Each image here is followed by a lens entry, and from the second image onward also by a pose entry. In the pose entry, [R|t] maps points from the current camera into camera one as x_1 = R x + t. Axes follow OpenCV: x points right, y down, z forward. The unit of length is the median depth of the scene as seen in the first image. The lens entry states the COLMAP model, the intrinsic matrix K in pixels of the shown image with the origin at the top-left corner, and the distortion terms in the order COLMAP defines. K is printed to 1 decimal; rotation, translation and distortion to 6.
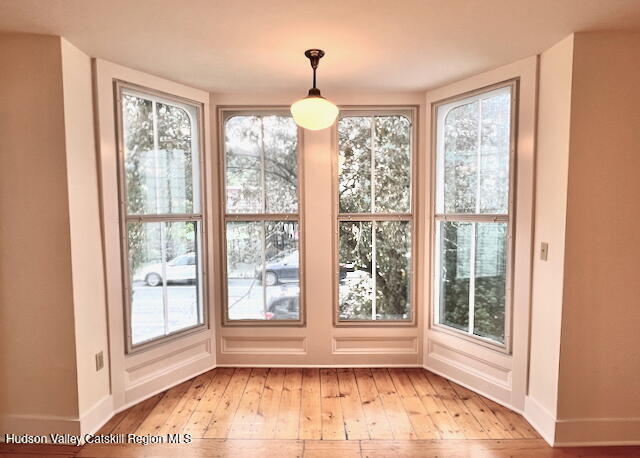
lens RADIAL K [[364.7, 0, 319.5], [0, 364.7, 226.9], [0, 0, 1]] dist [0.004987, 0.000479]
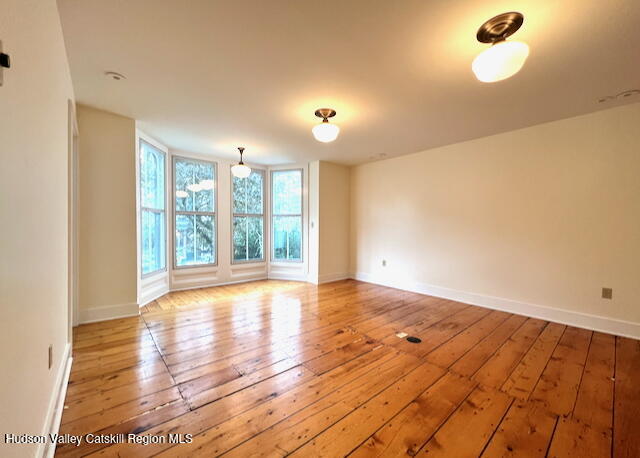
lens RADIAL K [[256.8, 0, 319.8], [0, 256.8, 229.0], [0, 0, 1]] dist [-0.000286, -0.000008]
pose [[0.762990, 0.005389, 0.646388, -0.571197], [0.024832, 0.998983, -0.037640, 0.135537], [-0.645933, 0.044770, 0.762080, -0.548395]]
